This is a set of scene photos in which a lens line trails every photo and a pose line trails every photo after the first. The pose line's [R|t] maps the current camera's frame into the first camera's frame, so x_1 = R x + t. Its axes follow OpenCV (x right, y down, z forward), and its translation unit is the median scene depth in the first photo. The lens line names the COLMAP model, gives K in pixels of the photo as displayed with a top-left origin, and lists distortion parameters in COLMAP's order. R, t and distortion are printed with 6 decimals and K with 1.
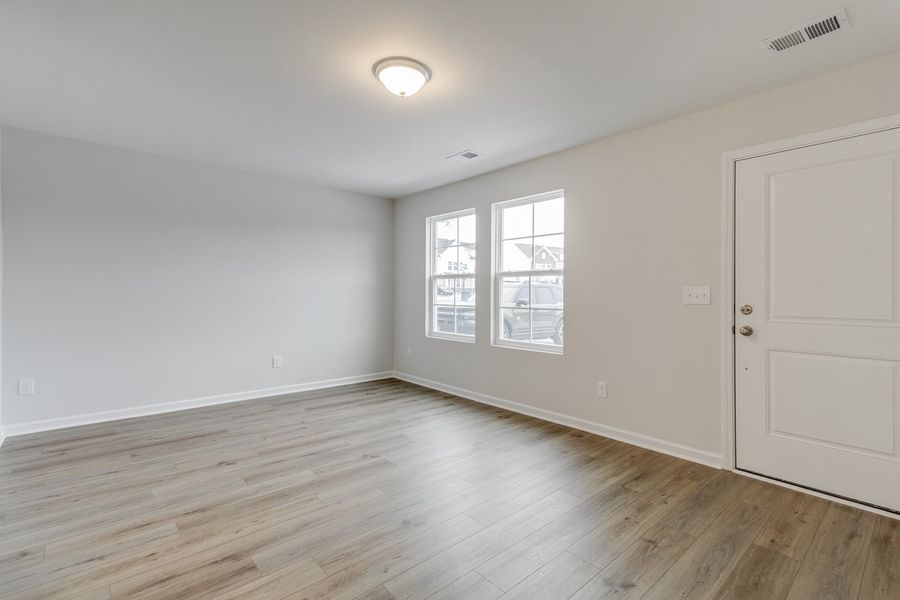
lens RADIAL K [[413.8, 0, 458.9], [0, 413.8, 287.6], [0, 0, 1]] dist [0.009848, 0.000375]
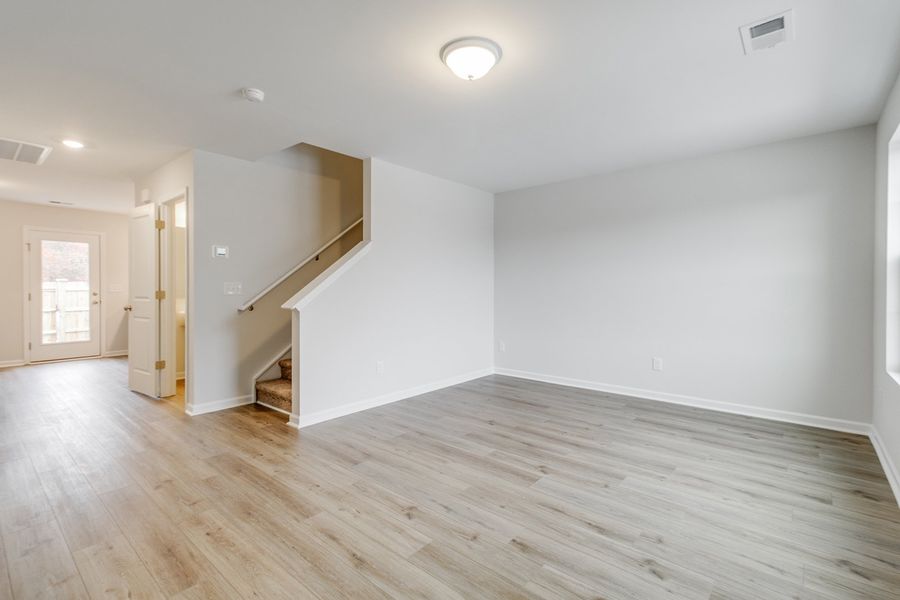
lens RADIAL K [[413.8, 0, 458.9], [0, 413.8, 287.6], [0, 0, 1]] dist [0.009848, 0.000375]
pose [[0.134699, -0.009812, -0.990838, 0.671217], [0.014998, 0.999857, -0.007862, 0.015657], [0.990773, -0.013802, 0.134827, 0.712863]]
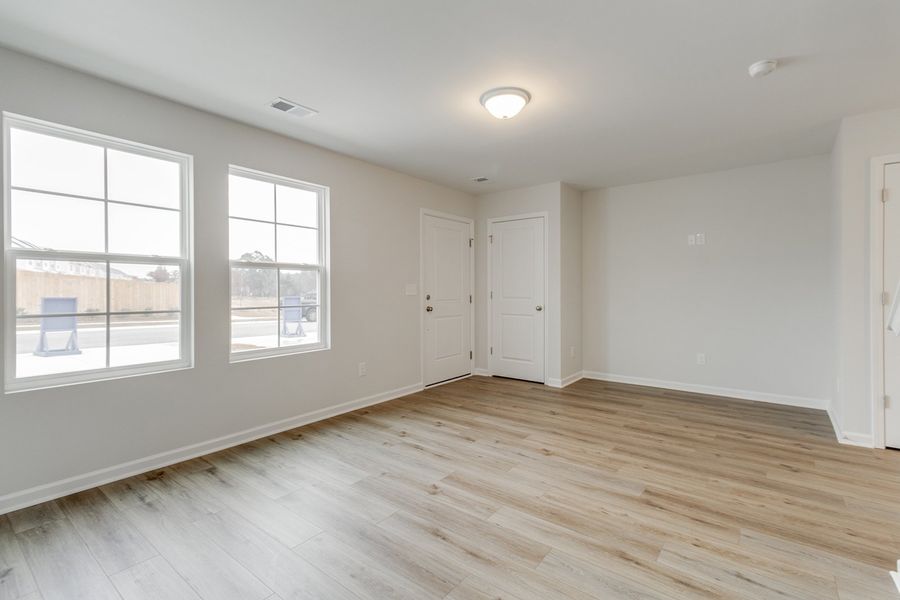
lens RADIAL K [[411.2, 0, 454.9], [0, 411.2, 290.3], [0, 0, 1]] dist [0.009093, 0.000295]
pose [[-0.169895, -0.010084, 0.985411, -1.035646], [-0.010851, 0.999906, 0.008361, 0.005380], [-0.985403, -0.009272, -0.169988, 1.120427]]
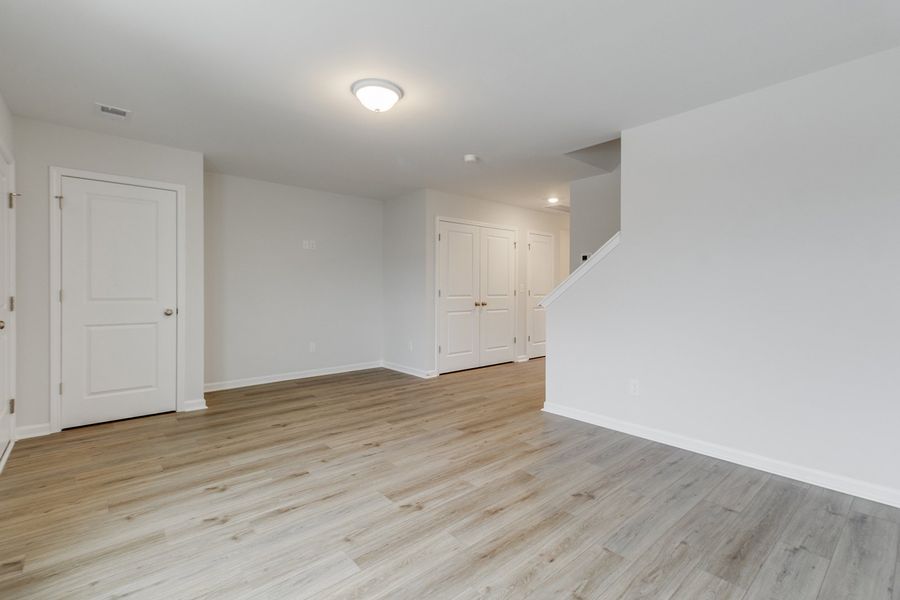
lens RADIAL K [[413.8, 0, 458.9], [0, 413.8, 287.6], [0, 0, 1]] dist [0.009848, 0.000375]
pose [[-0.999895, -0.011905, 0.008256, -0.302776], [-0.012028, 0.999814, -0.015054, 0.023293], [-0.008075, -0.015152, -0.999853, 1.780271]]
